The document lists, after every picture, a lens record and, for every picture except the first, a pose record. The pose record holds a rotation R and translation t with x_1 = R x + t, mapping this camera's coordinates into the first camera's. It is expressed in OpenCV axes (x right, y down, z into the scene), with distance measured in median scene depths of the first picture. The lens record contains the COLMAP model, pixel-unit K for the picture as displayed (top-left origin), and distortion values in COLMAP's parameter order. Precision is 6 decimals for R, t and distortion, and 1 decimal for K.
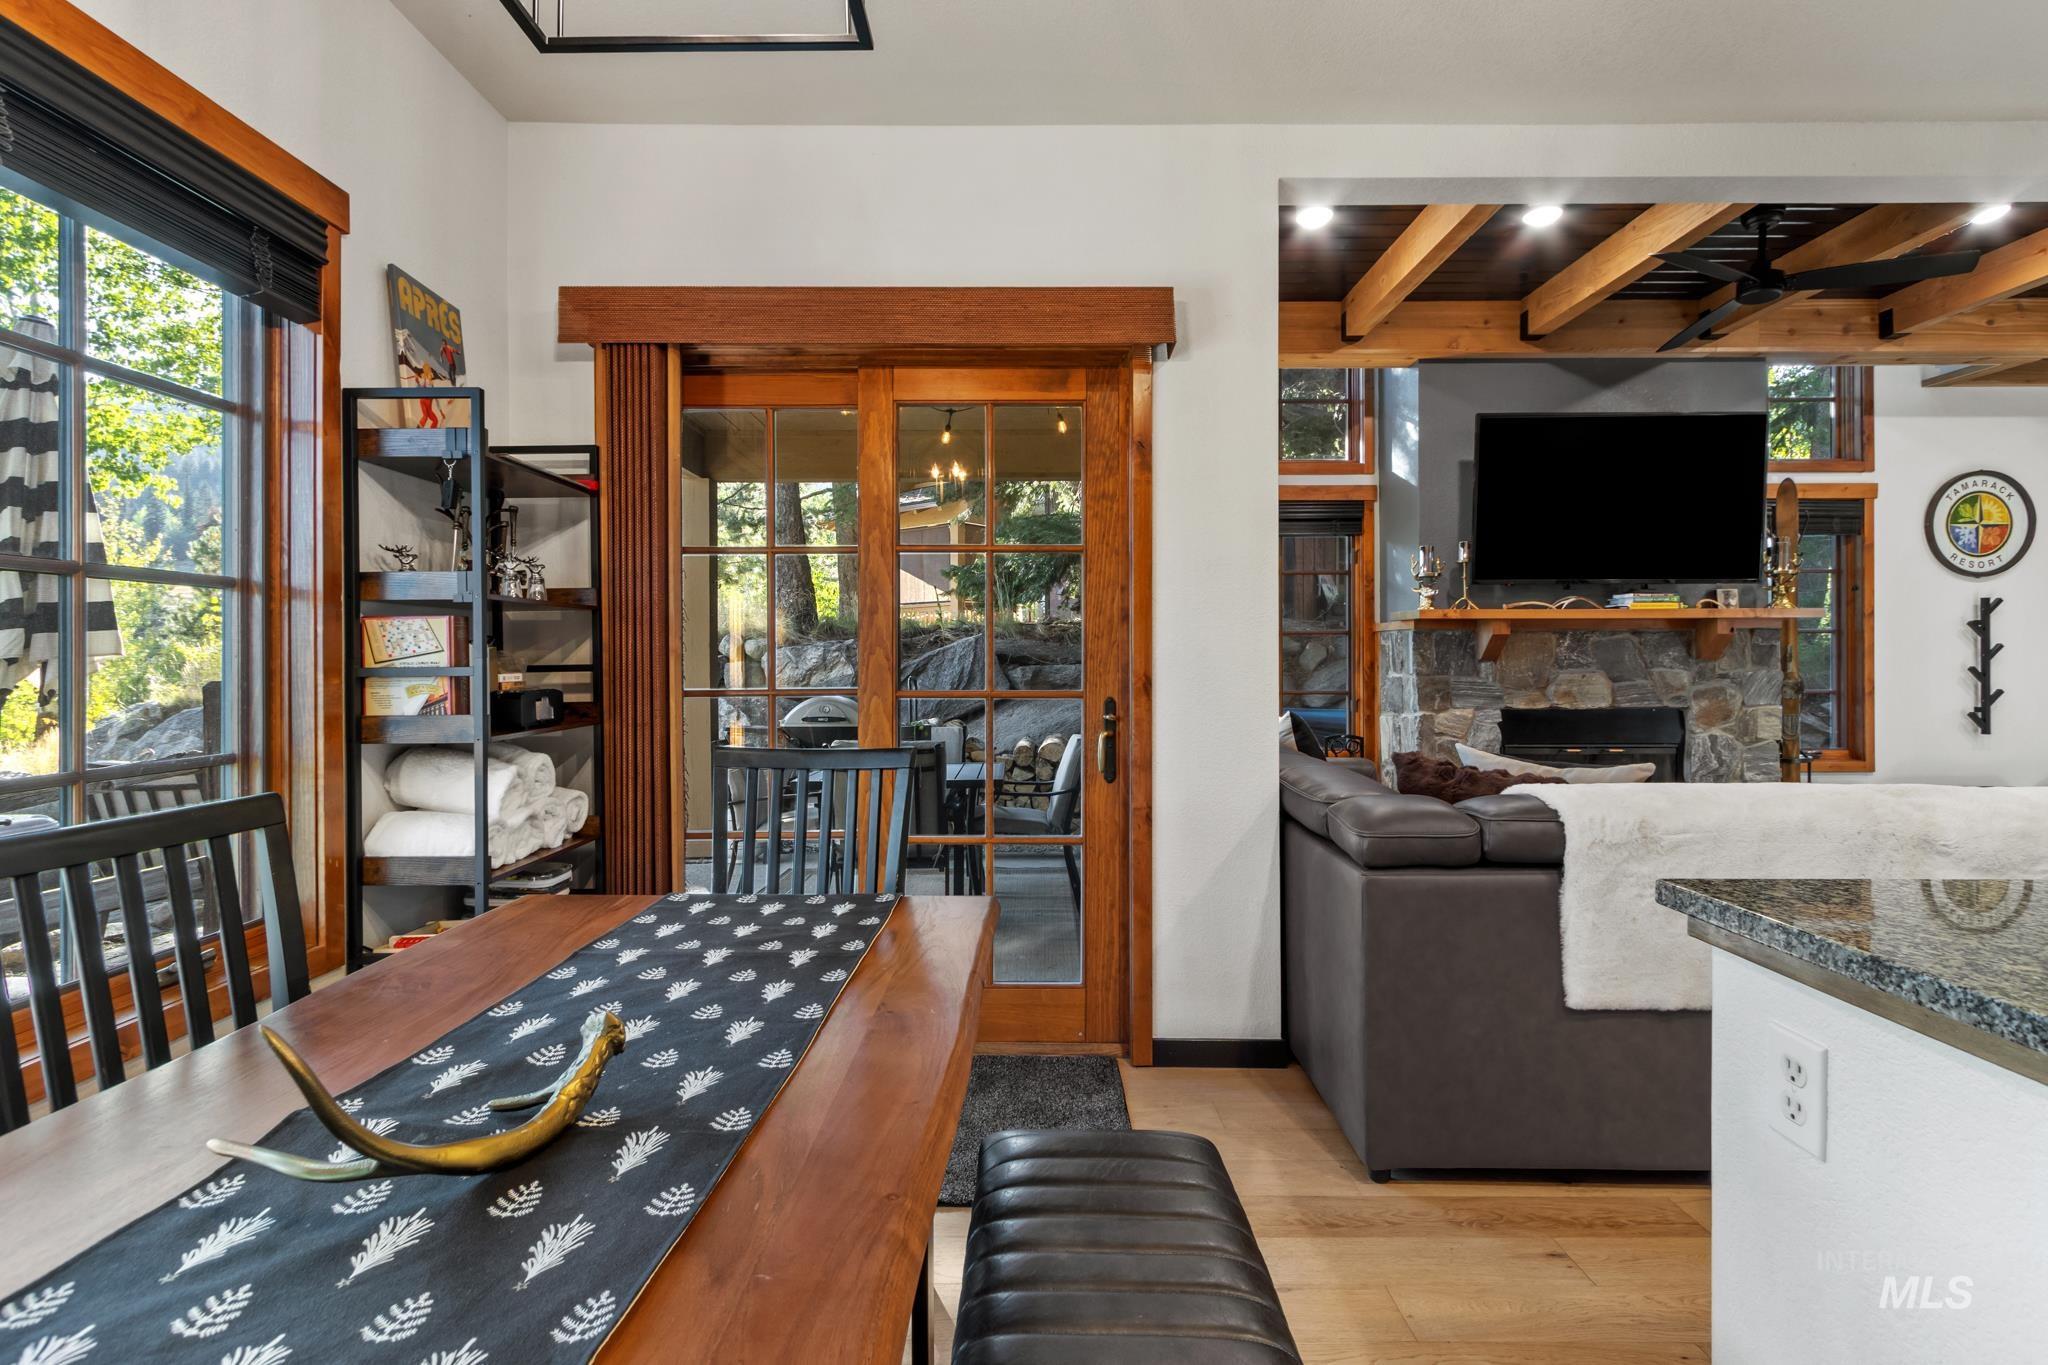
lens RADIAL K [[963.0, 0, 1018.7], [0, 963.0, 662.8], [0, 0, 1]] dist [0.014991, -0.007464]
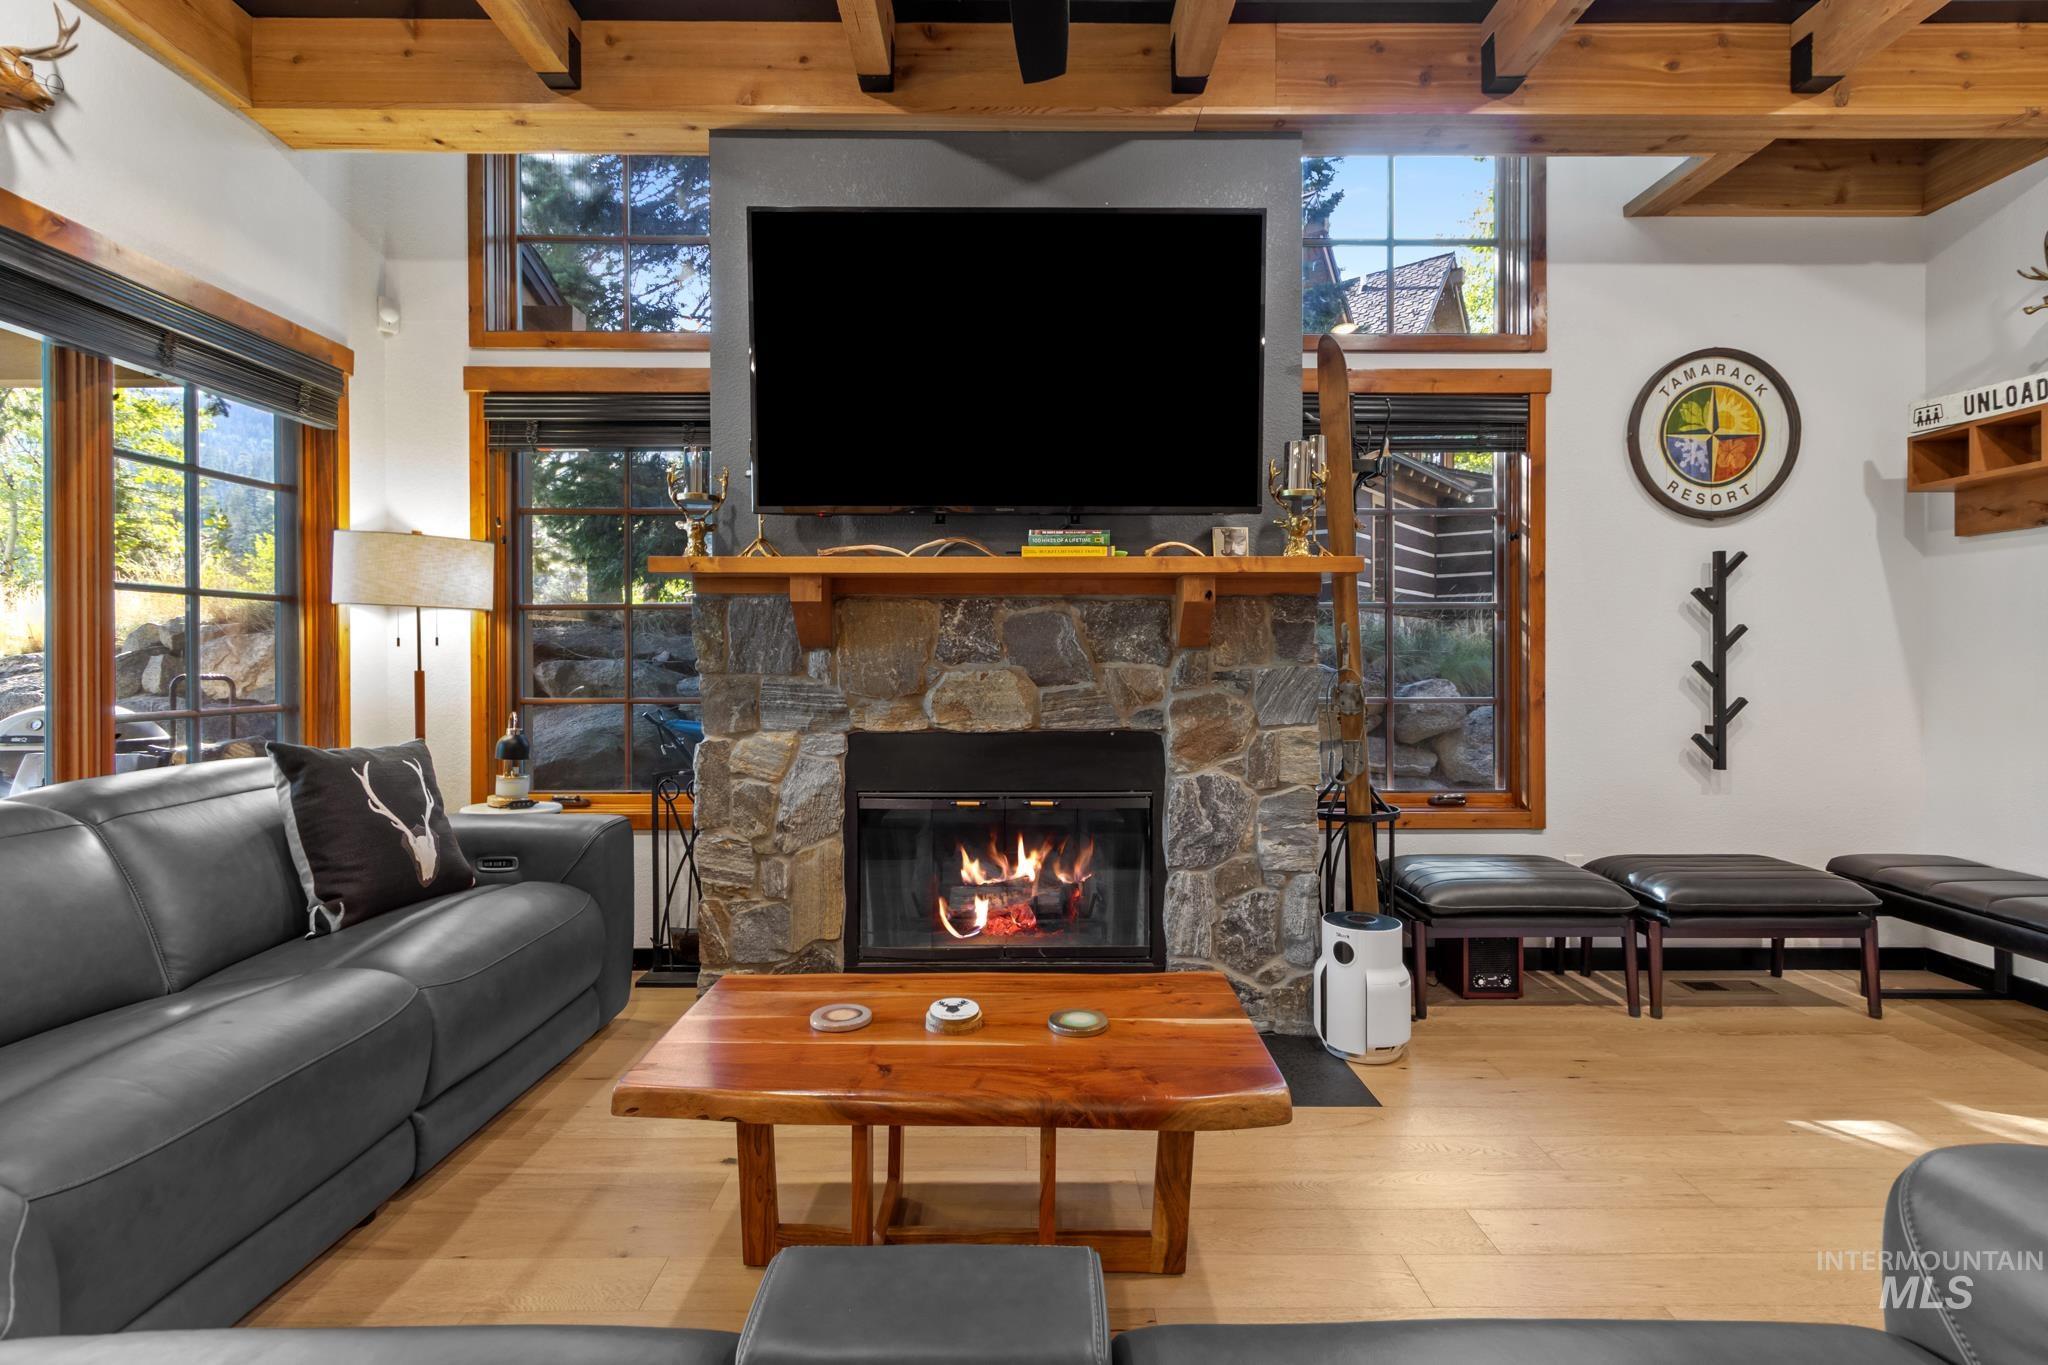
lens RADIAL K [[963.0, 0, 1036.0], [0, 963.0, 660.3], [0, 0, 1]] dist [0.014991, -0.007464]
pose [[0.999966, 0.001886, 0.008070, 0.611111], [-0.001880, 0.999998, -0.000771, 0.005011], [-0.008071, 0.000755, 0.999967, 0.420185]]
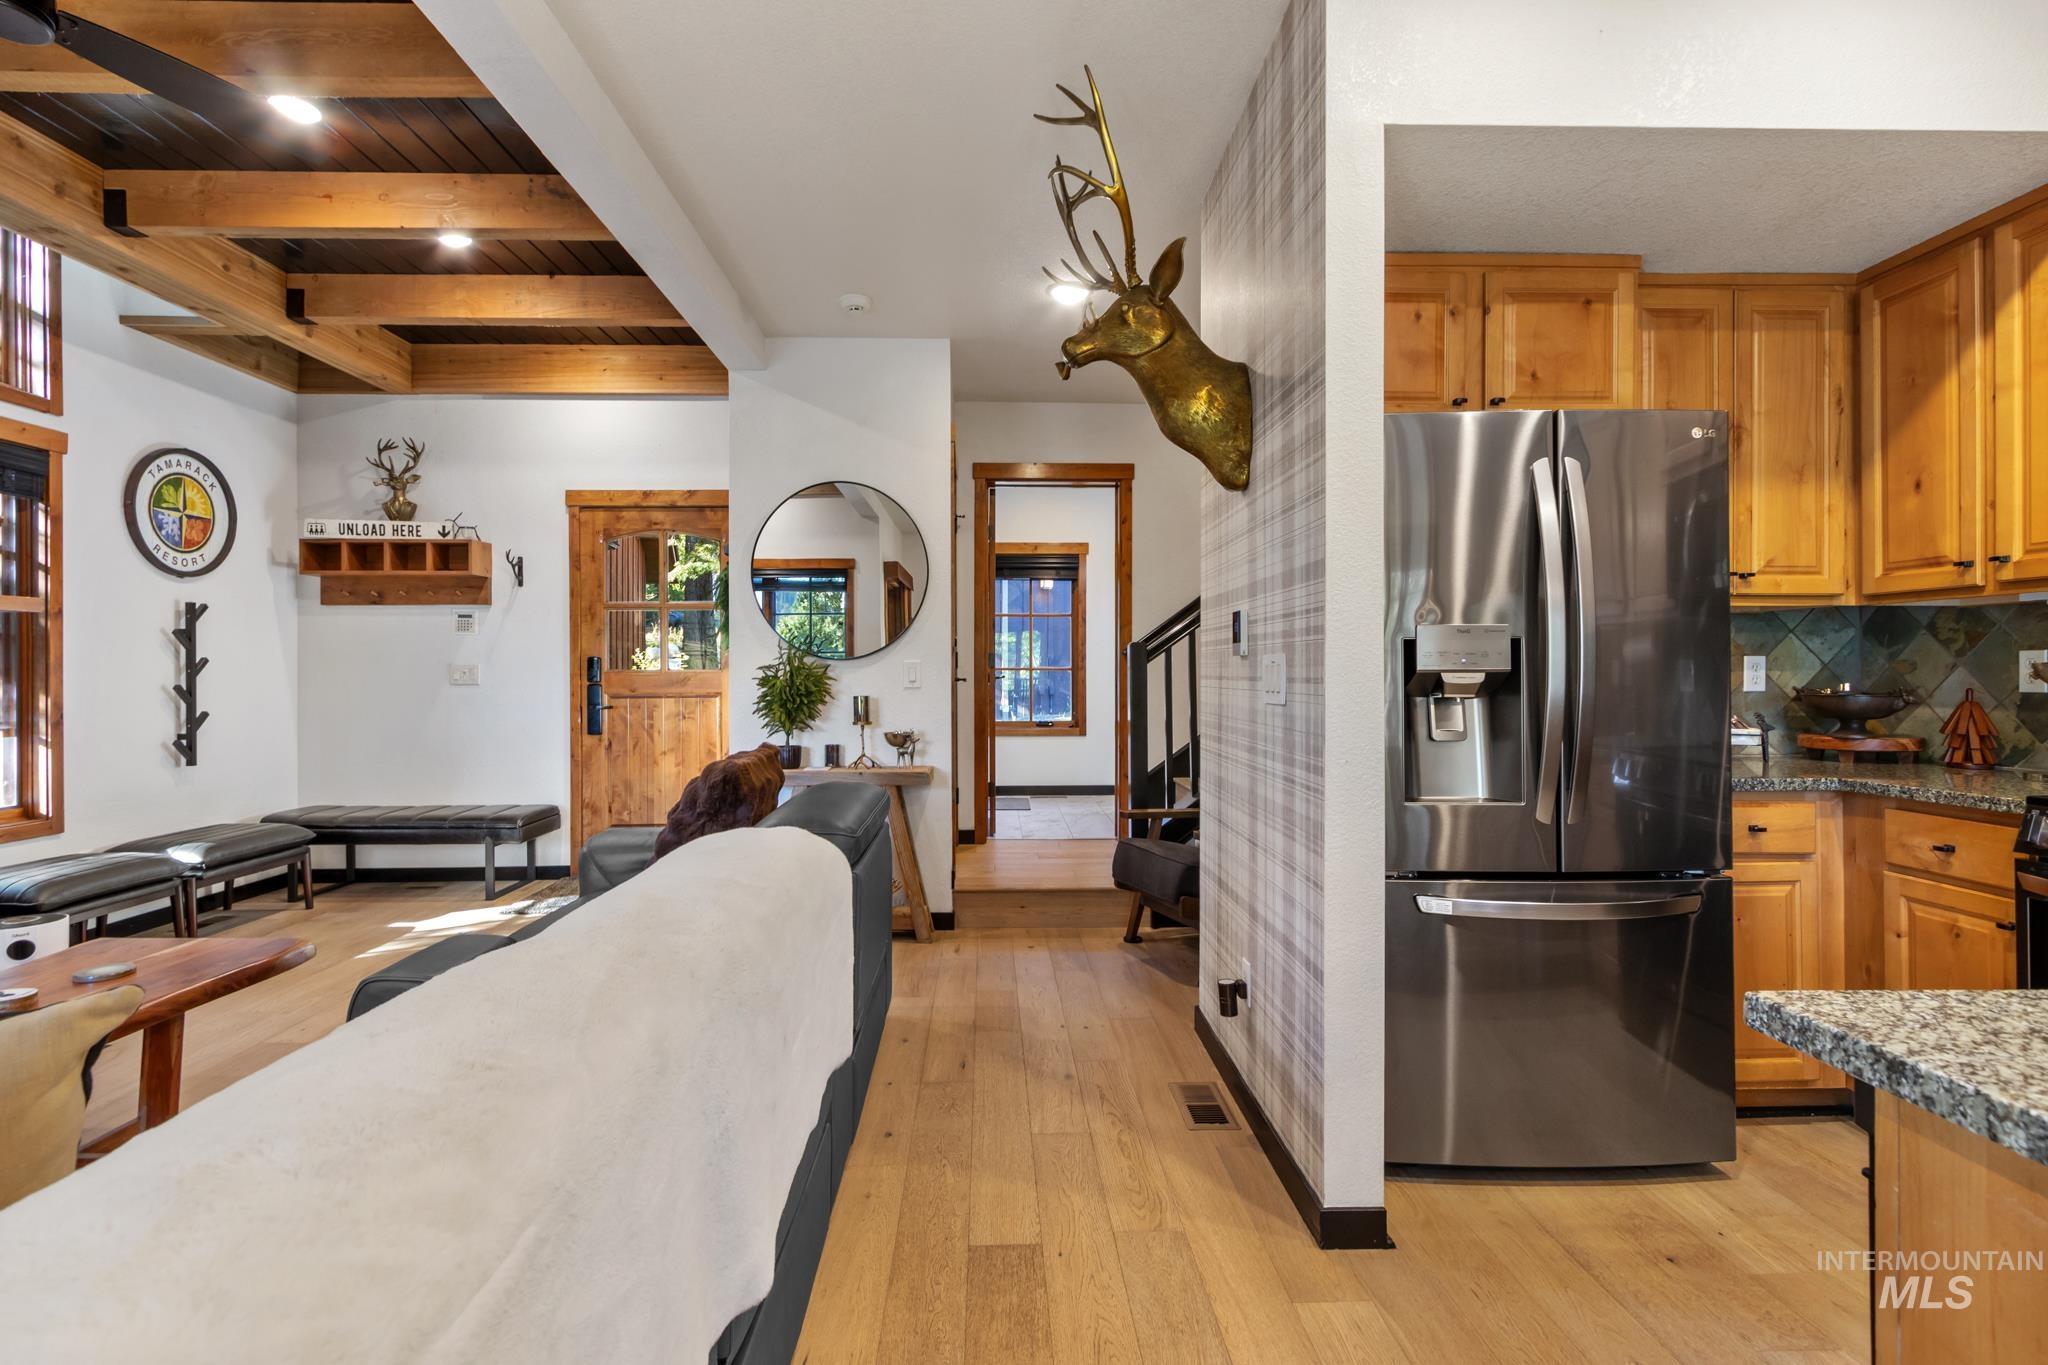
lens RADIAL K [[963.0, 0, 1014.6], [0, 963.0, 670.0], [0, 0, 1]] dist [0.014991, -0.007464]
pose [[-0.030376, 0.004303, 0.999529, 0.156077], [0.004814, 0.999980, -0.004158, -0.002174], [-0.999527, 0.004686, -0.030396, 0.351559]]
